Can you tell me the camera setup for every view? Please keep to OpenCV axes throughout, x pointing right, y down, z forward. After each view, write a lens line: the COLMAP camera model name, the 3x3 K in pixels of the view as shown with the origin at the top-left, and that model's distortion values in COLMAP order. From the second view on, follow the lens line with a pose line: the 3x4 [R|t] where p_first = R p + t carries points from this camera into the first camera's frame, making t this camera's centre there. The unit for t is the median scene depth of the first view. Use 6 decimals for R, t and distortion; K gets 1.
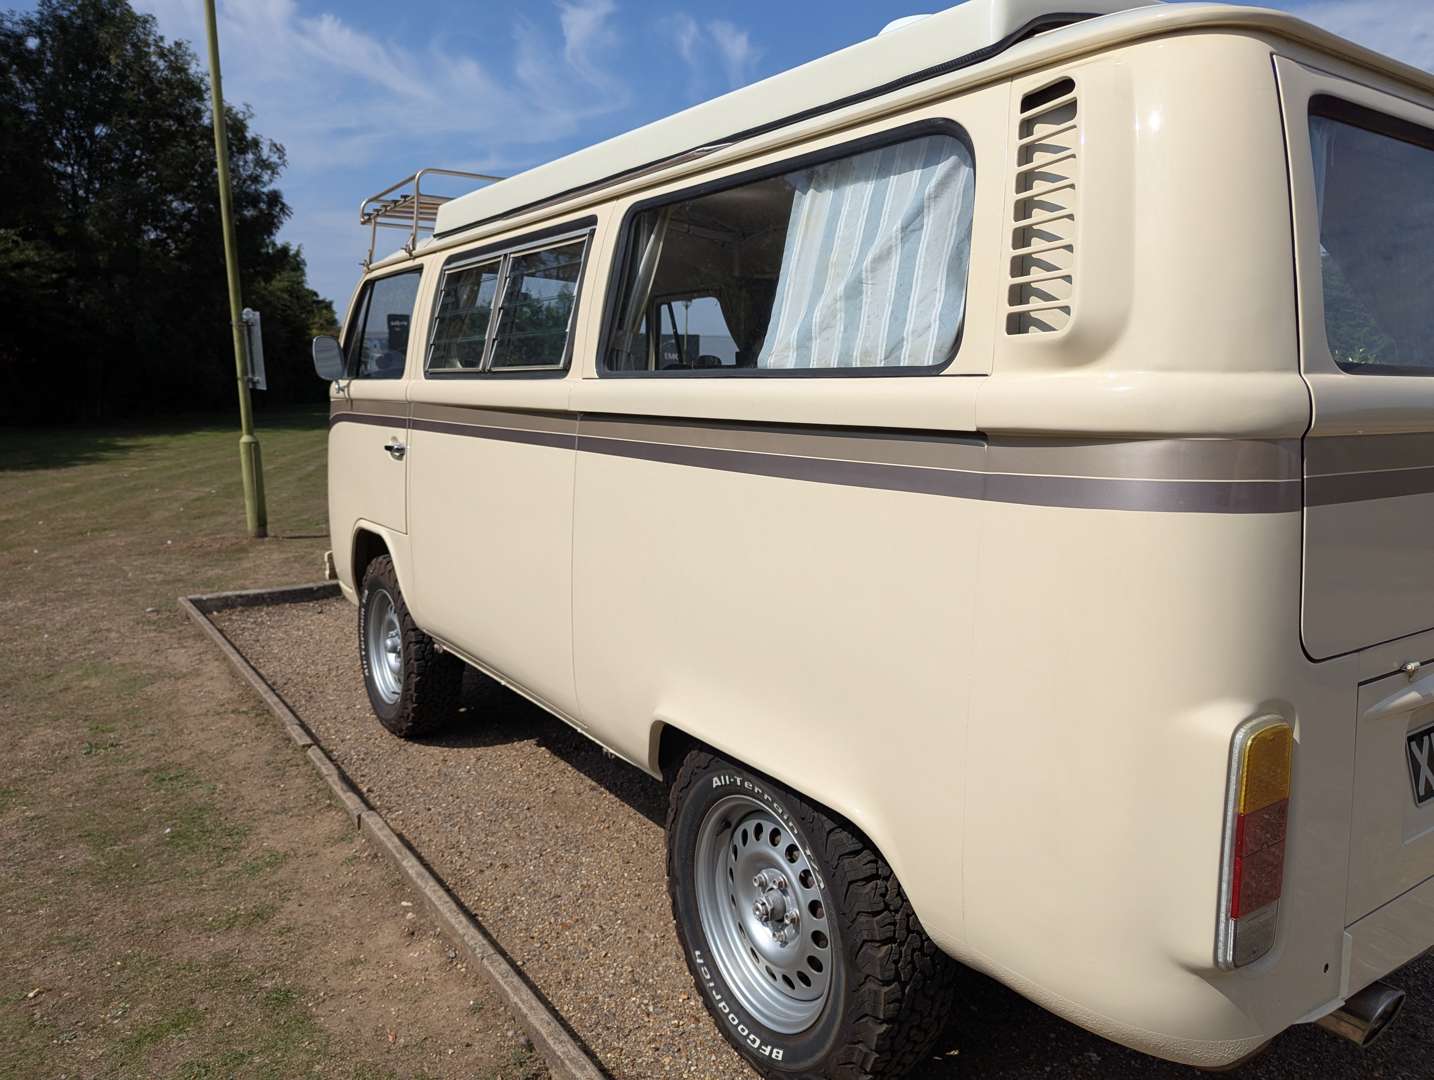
lens RADIAL K [[1015.9, 0, 720.0], [0, 1015.9, 534.7], [0, 0, 1]] dist [0.047393, -0.042915]
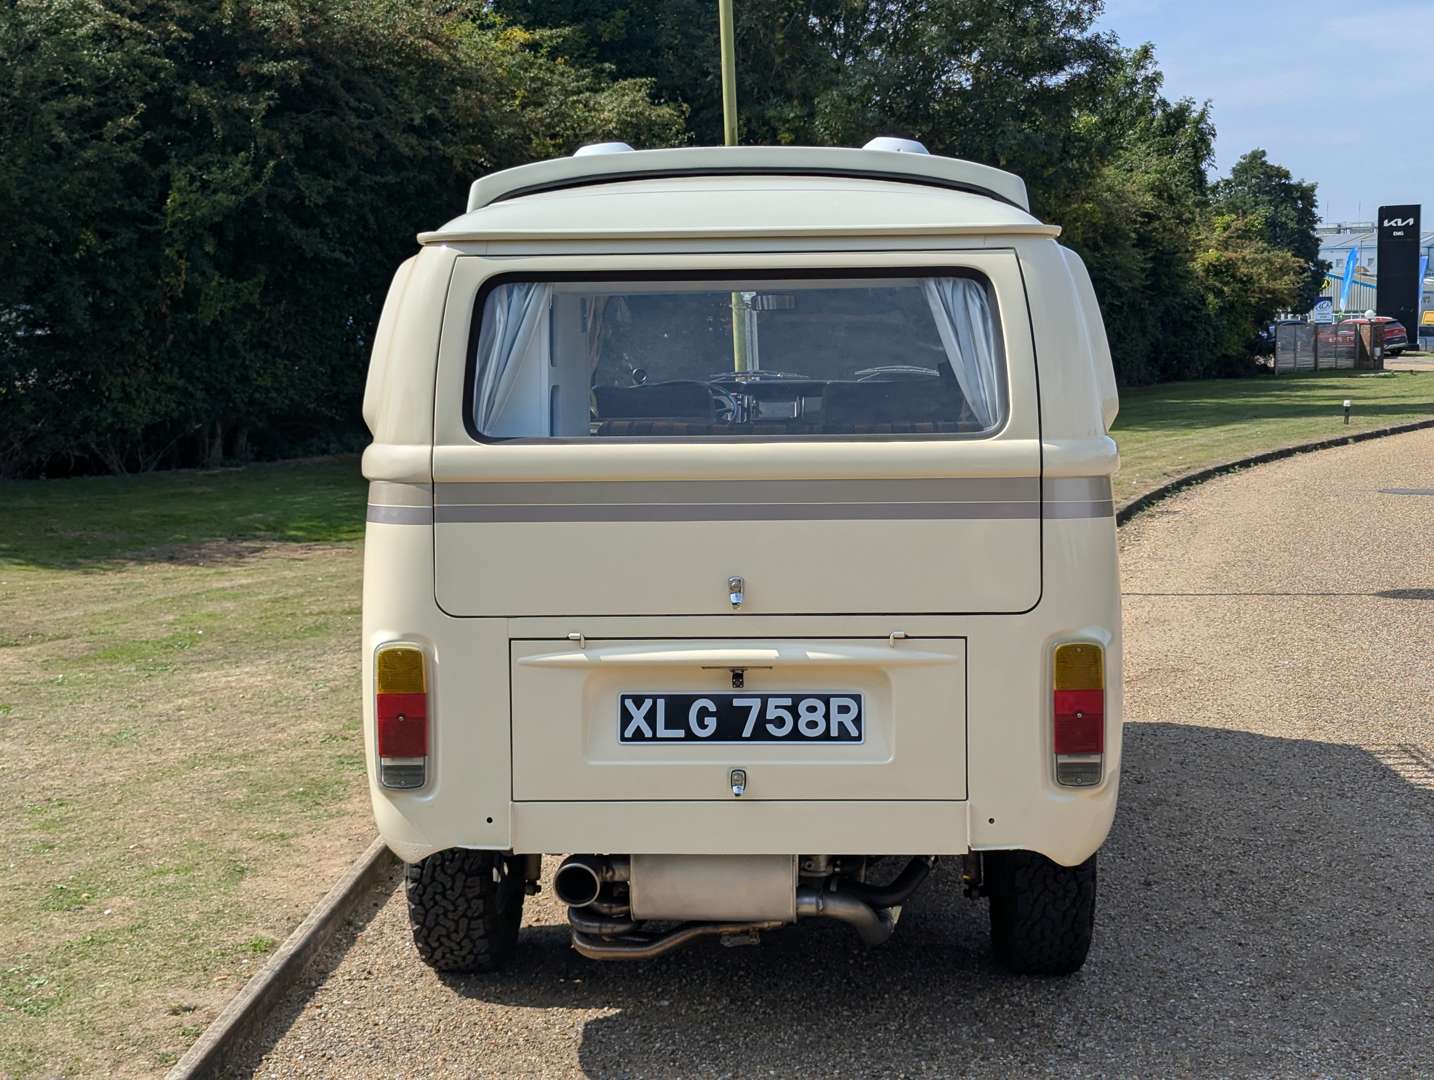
lens RADIAL K [[2003.1, 0, 731.8], [0, 2003.1, 537.6], [0, 0, 1]] dist [0.273735, -1.384914]
pose [[0.794218, 0.040039, -0.606312, 1.999999], [-0.068140, 0.997401, -0.023393, 0.028313], [0.603800, 0.059894, 0.794882, -0.913570]]
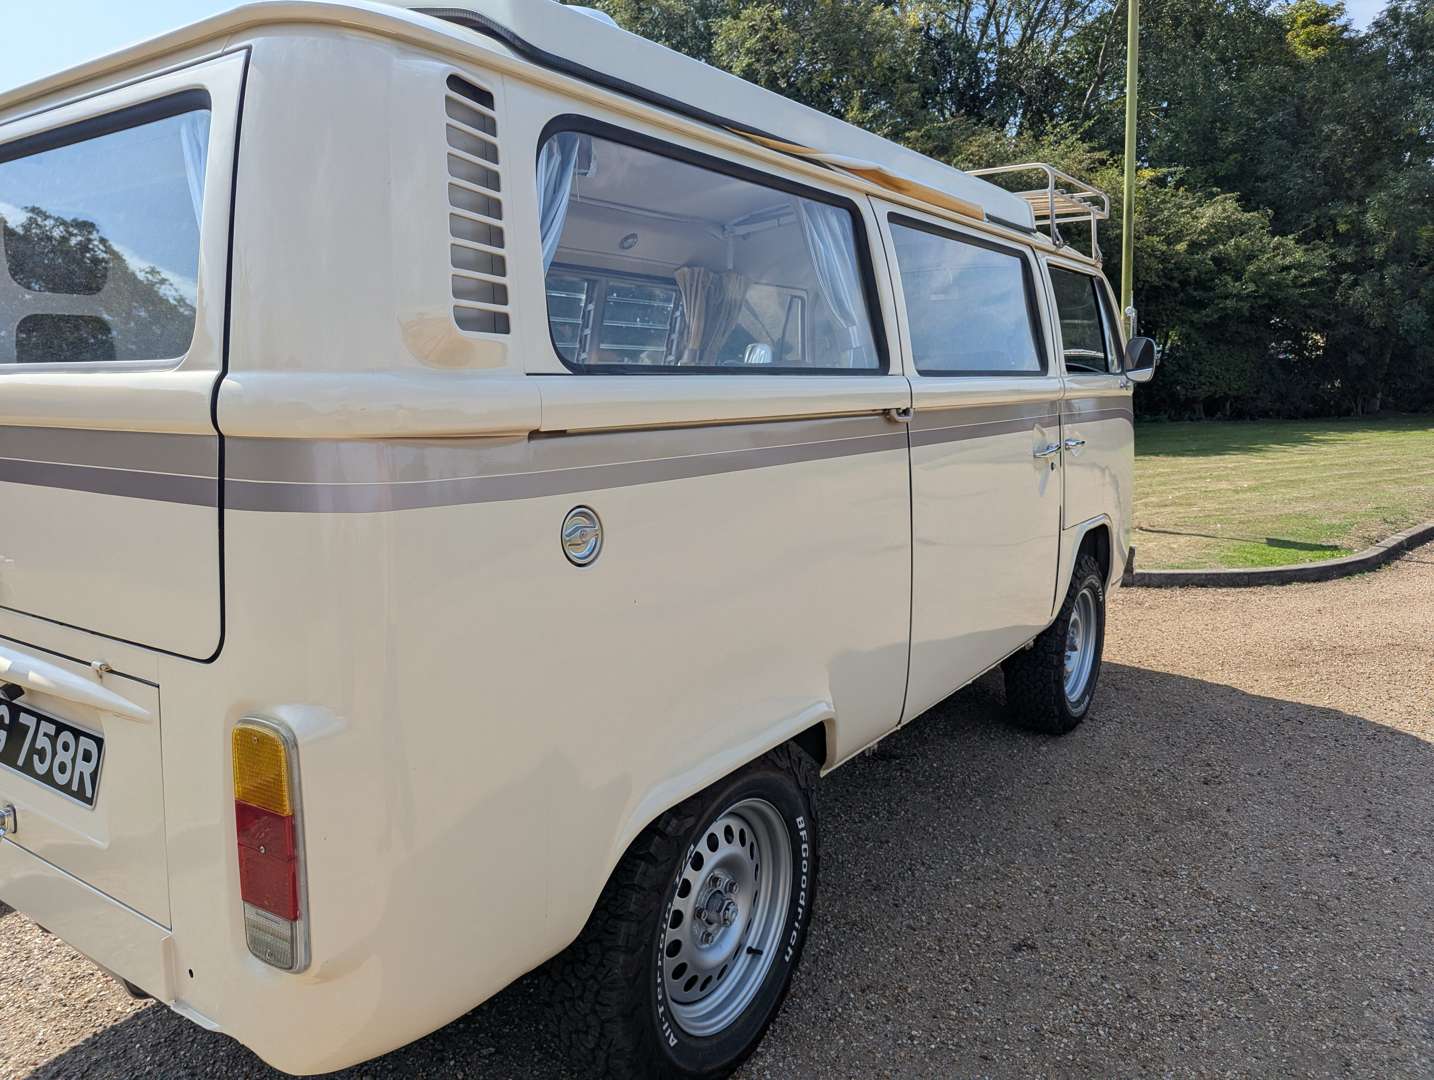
lens RADIAL K [[1015.9, 0, 720.0], [0, 1015.9, 534.7], [0, 0, 1]] dist [0.047393, -0.042915]
pose [[0.350484, 0.131715, -0.927261, 1.652031], [-0.126613, 0.987636, 0.092434, -0.151350], [0.927971, 0.085007, 0.362828, 1.105513]]
